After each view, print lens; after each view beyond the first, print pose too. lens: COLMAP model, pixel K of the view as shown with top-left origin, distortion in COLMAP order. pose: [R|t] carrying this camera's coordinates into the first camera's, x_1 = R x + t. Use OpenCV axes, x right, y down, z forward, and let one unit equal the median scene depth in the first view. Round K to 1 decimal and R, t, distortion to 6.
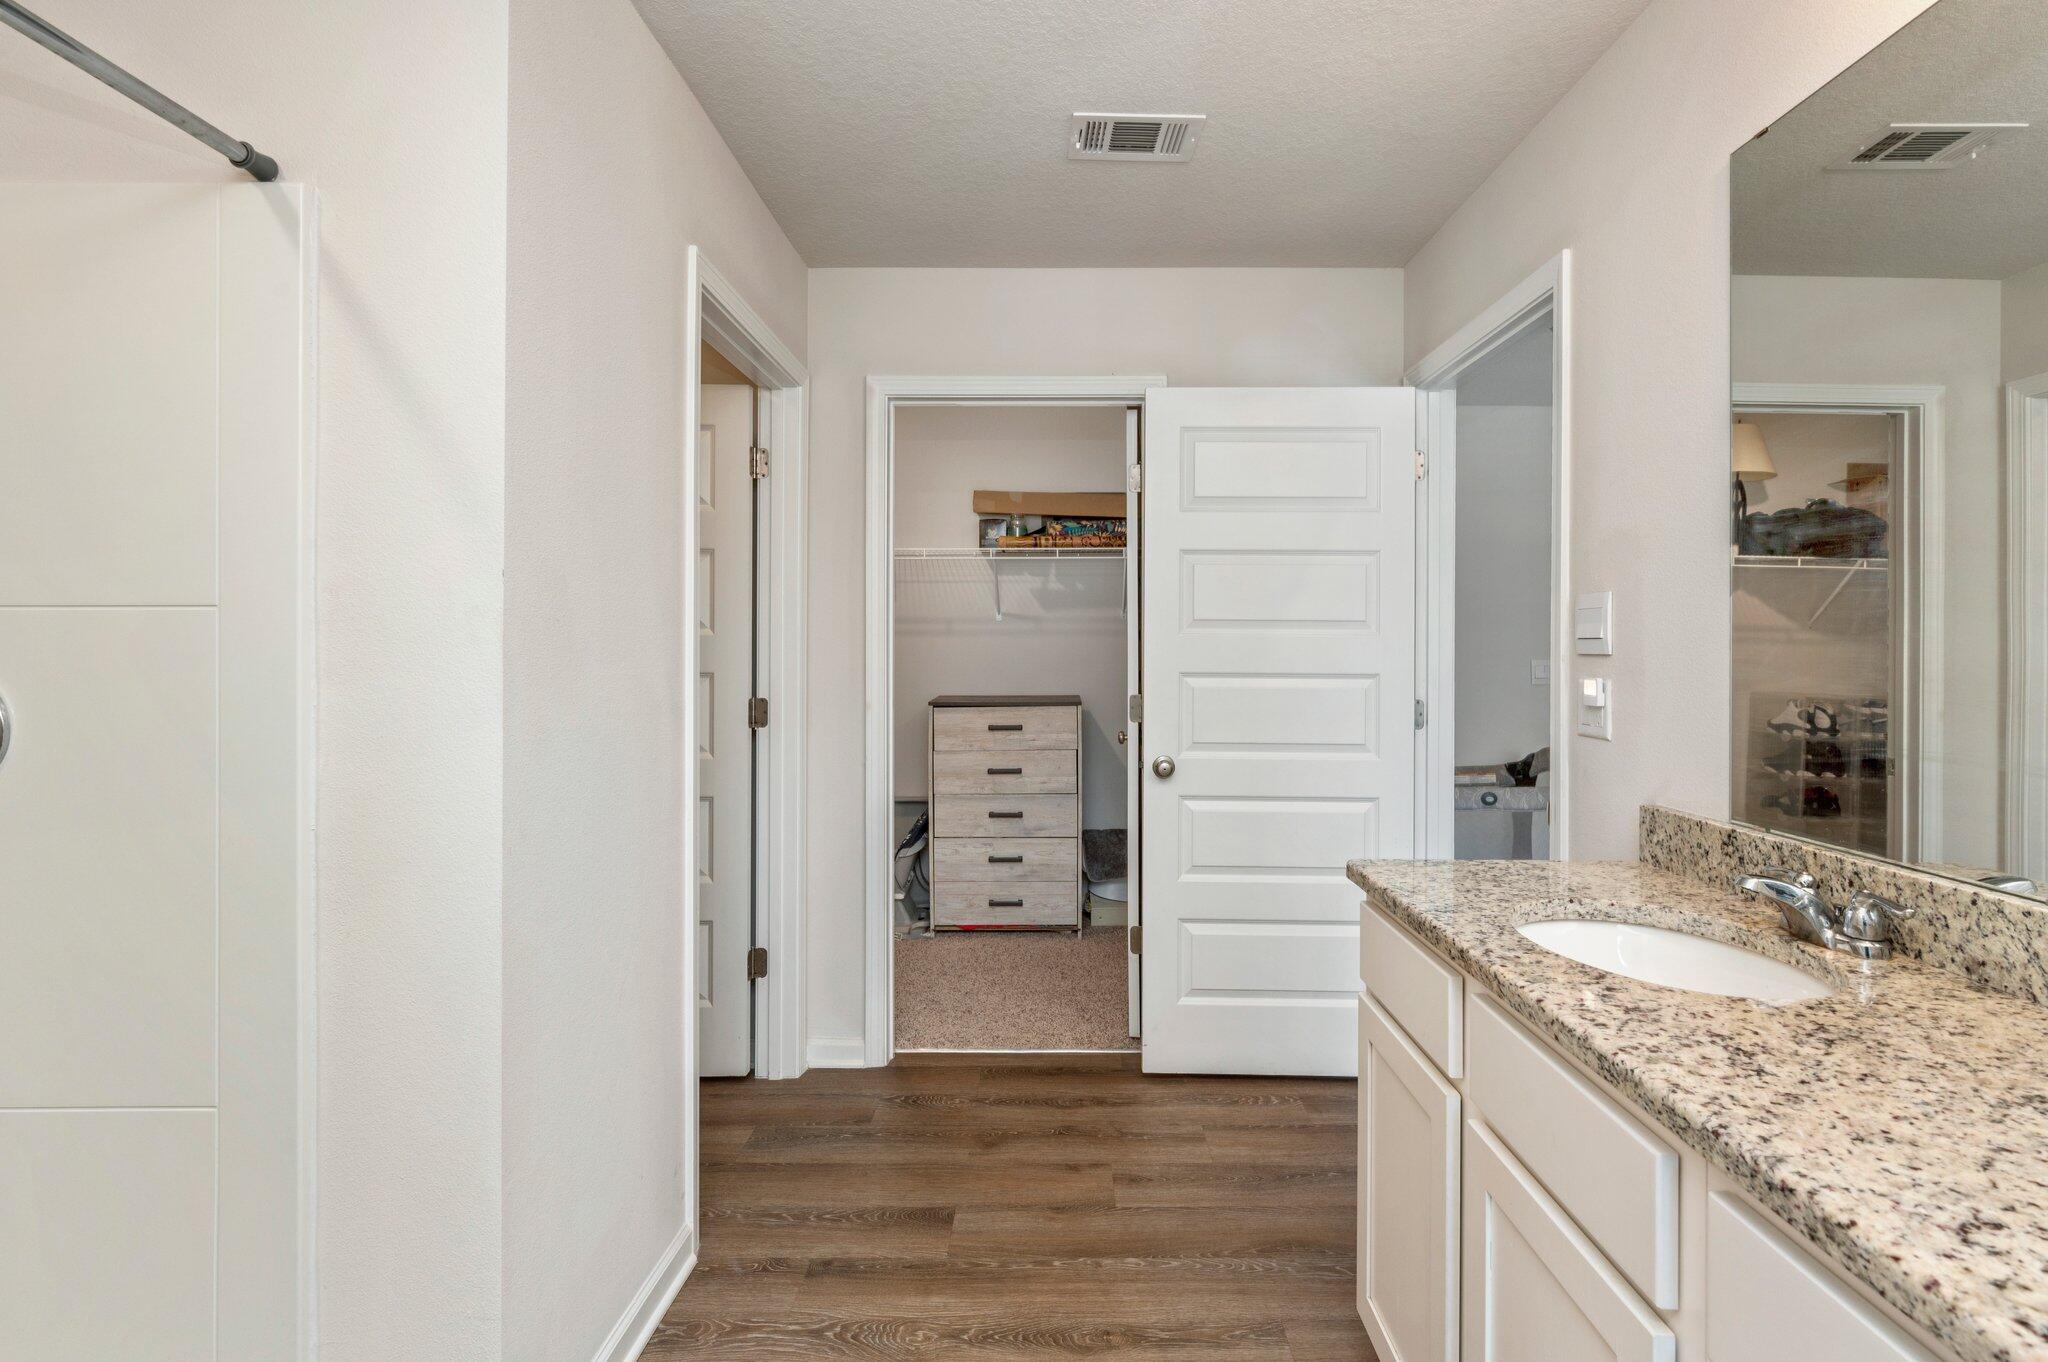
lens RADIAL K [[1016.1, 0, 1022.2], [0, 1016.1, 650.4], [0, 0, 1]] dist [0.002611, 0.000565]
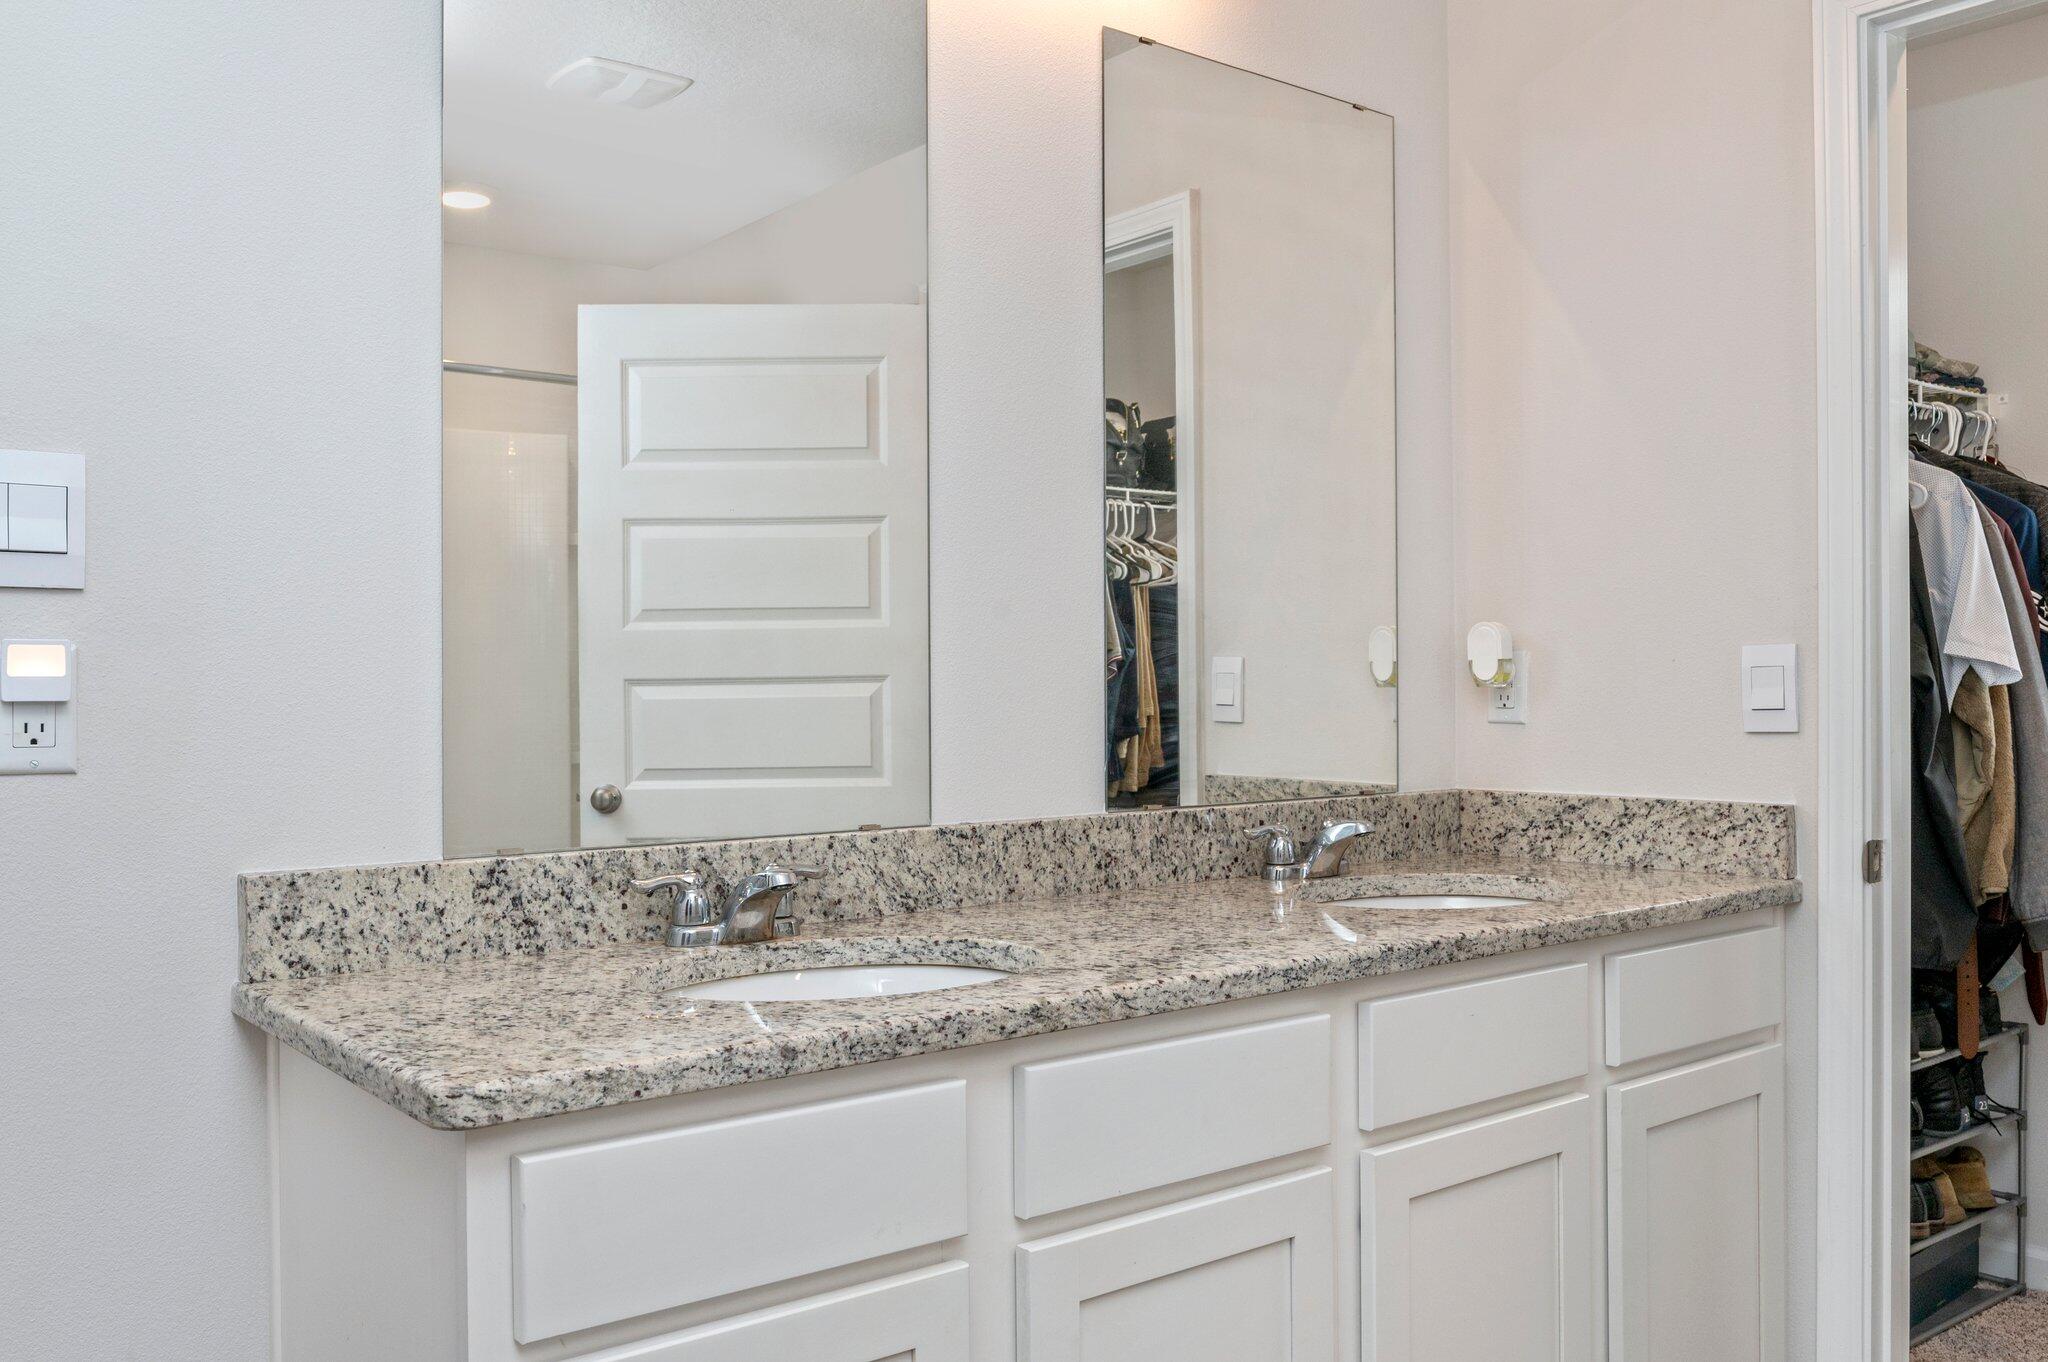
lens RADIAL K [[1674.2, 0, 1024.0], [0, 1674.2, 681.0], [0, 0, 1]] dist [-0.017538, -0.006712]
pose [[-0.649233, 0.003162, 0.760583, -0.457241], [0.005433, 0.999985, 0.000480, 0.077688], [-0.760570, 0.004444, -0.649240, 1.864708]]
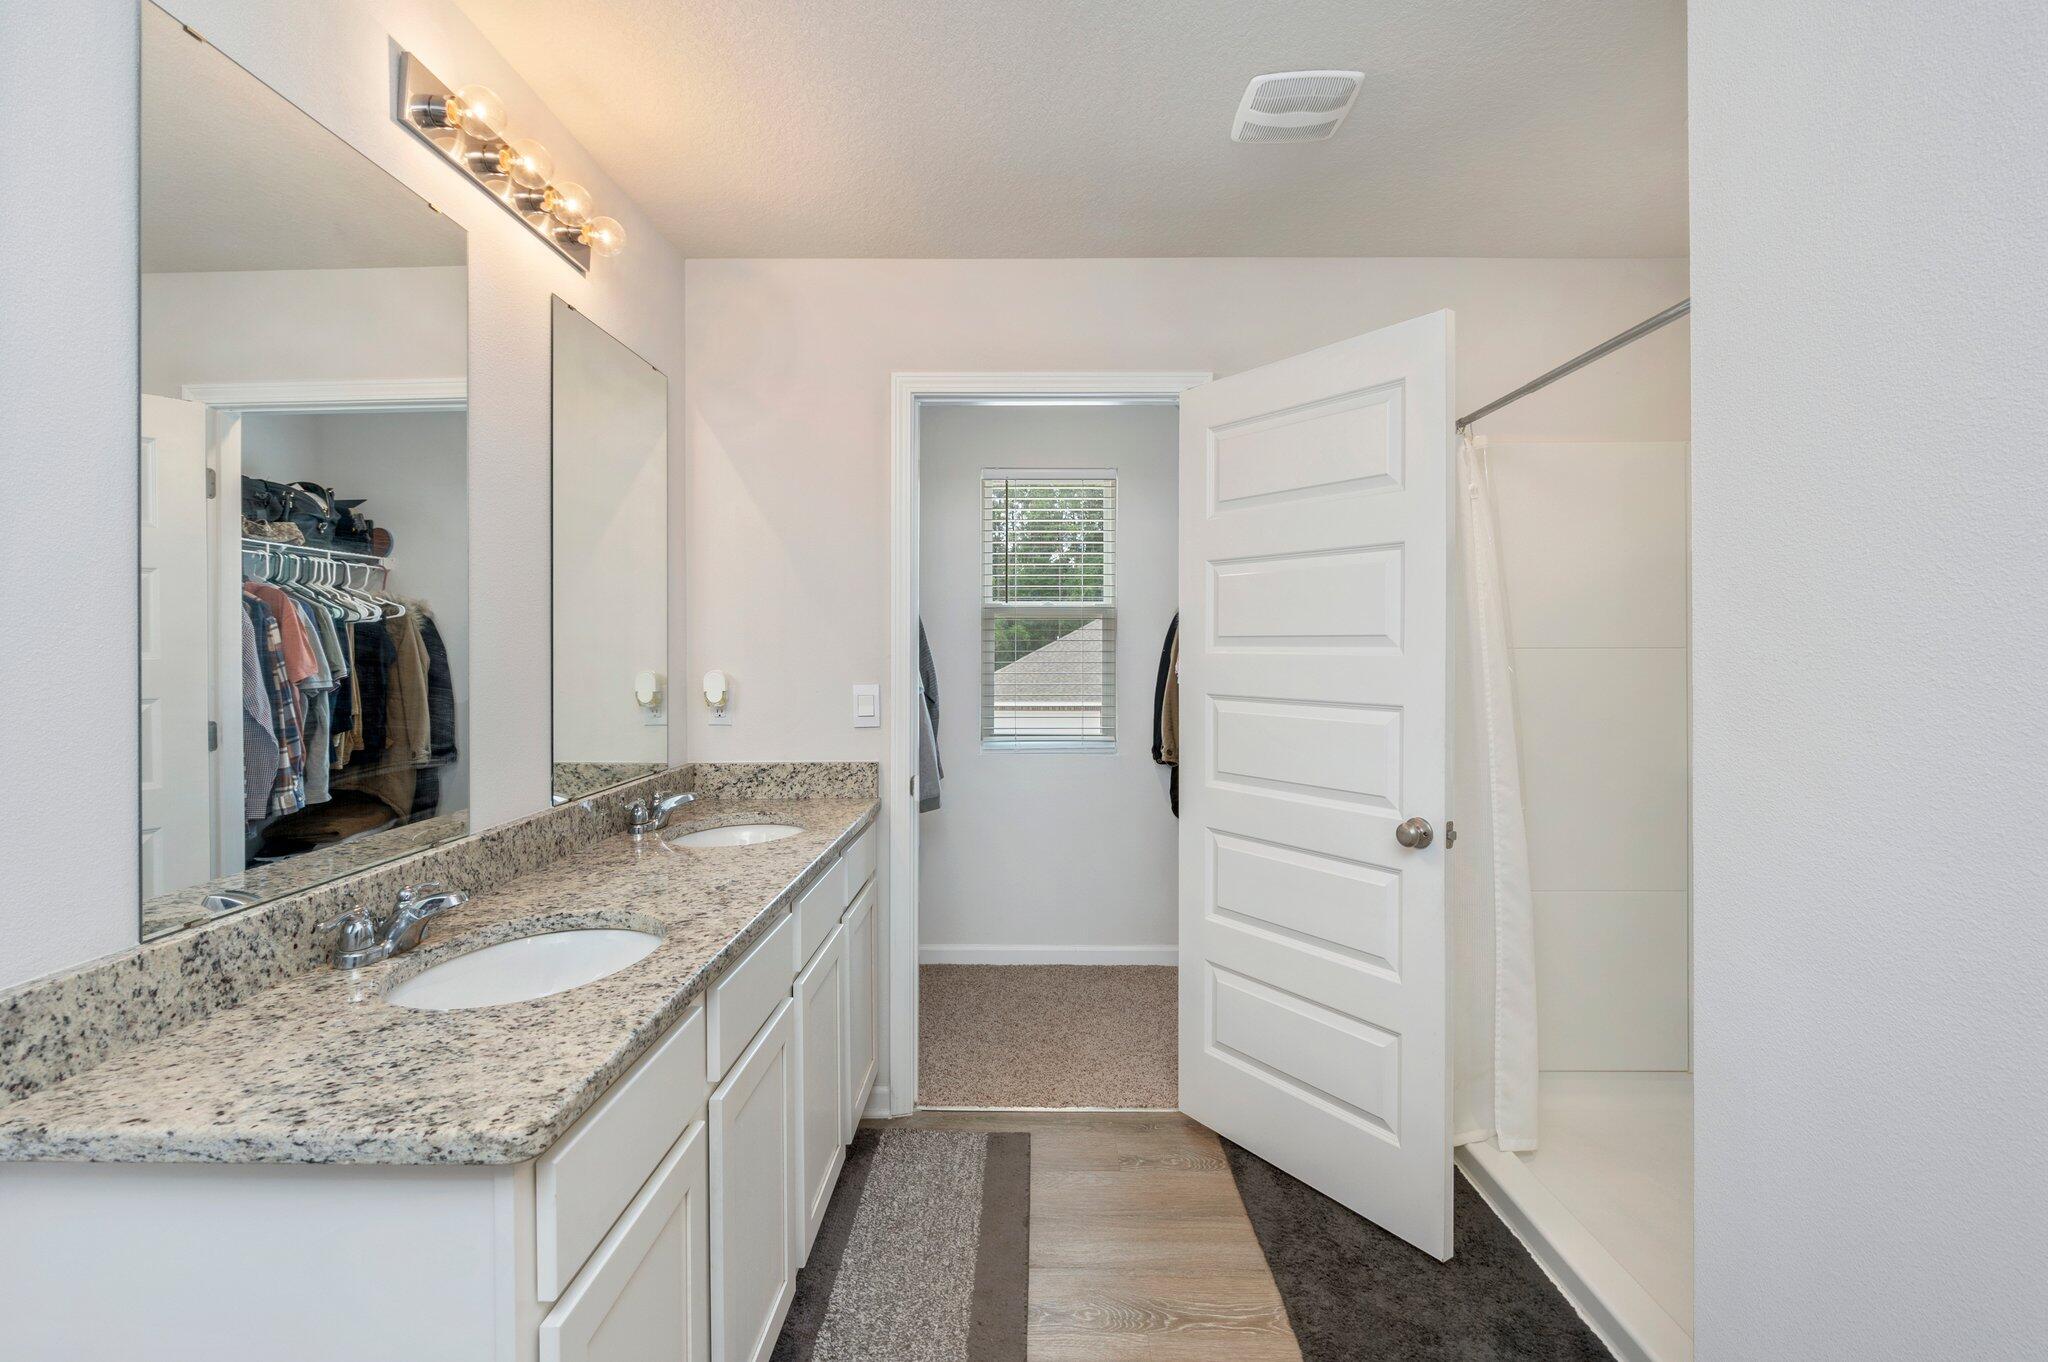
lens RADIAL K [[929.9, 0, 1021.3], [0, 929.9, 651.2], [0, 0, 1]] dist [-0.000161, 0.000508]
pose [[-0.999836, -0.002369, -0.017951, 0.131503], [-0.002407, 0.999995, 0.002091, -0.047350], [0.017946, 0.002134, -0.999837, 2.193770]]
